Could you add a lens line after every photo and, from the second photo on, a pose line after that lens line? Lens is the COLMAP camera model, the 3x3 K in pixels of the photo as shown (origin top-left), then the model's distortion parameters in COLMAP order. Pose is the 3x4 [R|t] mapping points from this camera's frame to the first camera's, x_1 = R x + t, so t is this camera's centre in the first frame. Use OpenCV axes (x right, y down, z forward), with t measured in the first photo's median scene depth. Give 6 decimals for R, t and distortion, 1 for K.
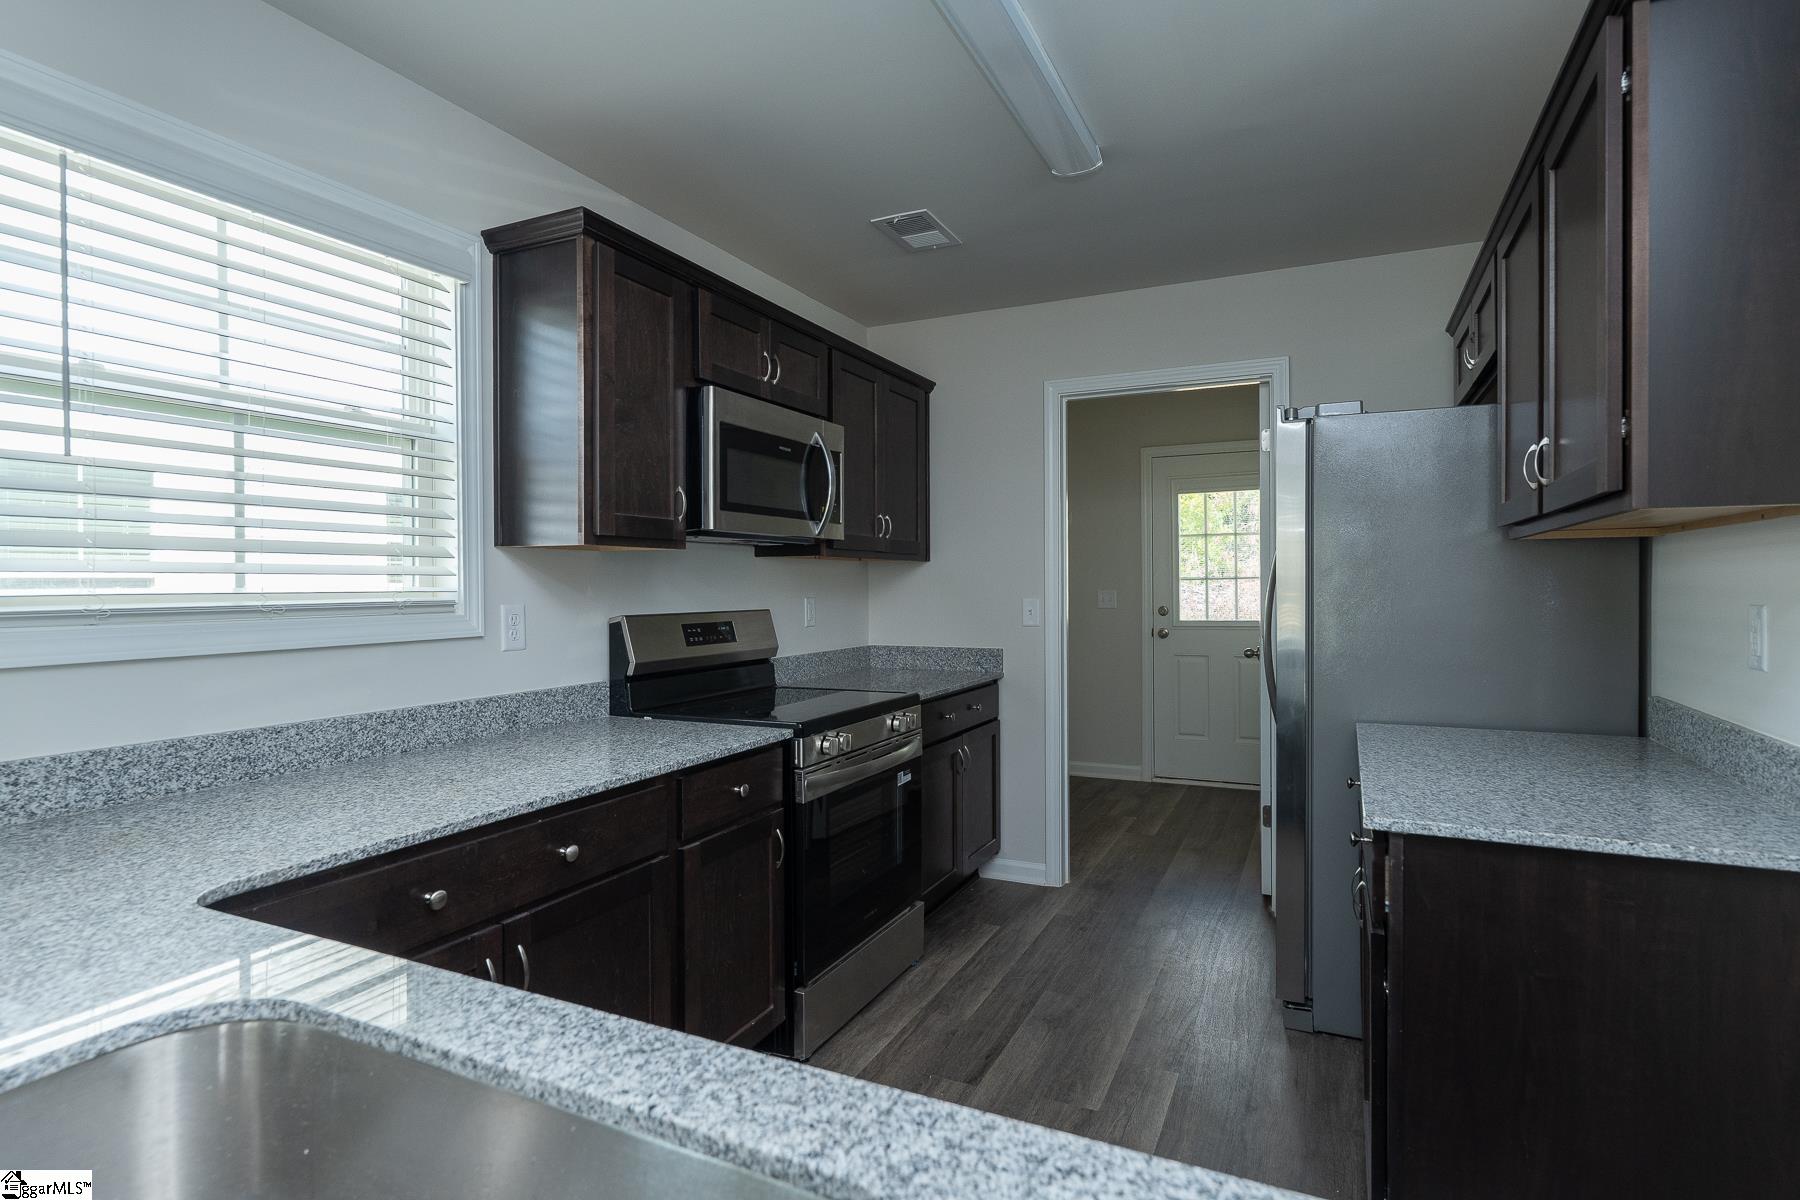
lens RADIAL K [[924.5, 0, 893.2], [0, 924.5, 600.4], [0, 0, 1]] dist [-0.002328, -0.000210]
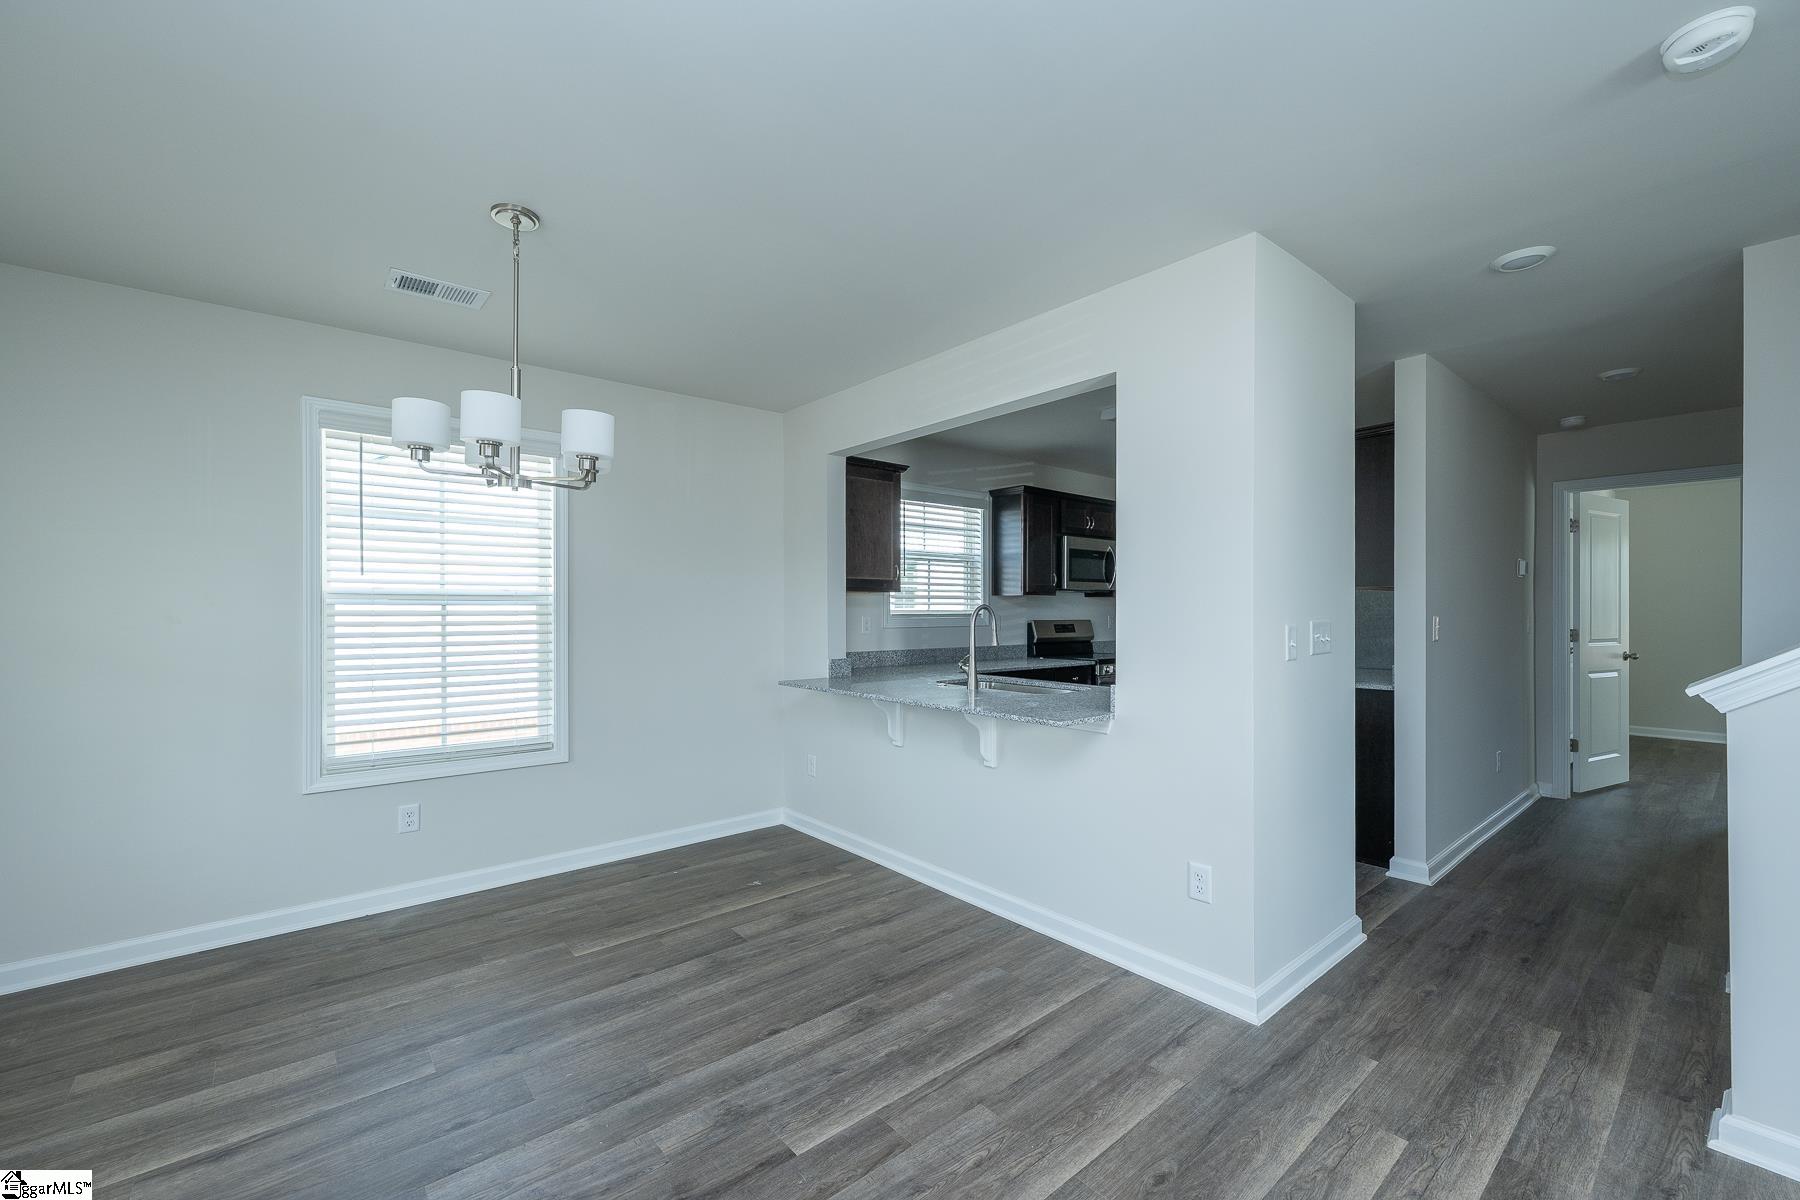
lens RADIAL K [[718.5, 0, 897.0], [0, 718.5, 614.2], [0, 0, 1]] dist [-0.000156, -0.000090]
pose [[0.909027, 0.002184, -0.416731, 0.240812], [-0.009099, 0.999852, -0.014609, 0.035277], [0.416637, 0.017072, 0.908913, -1.159927]]
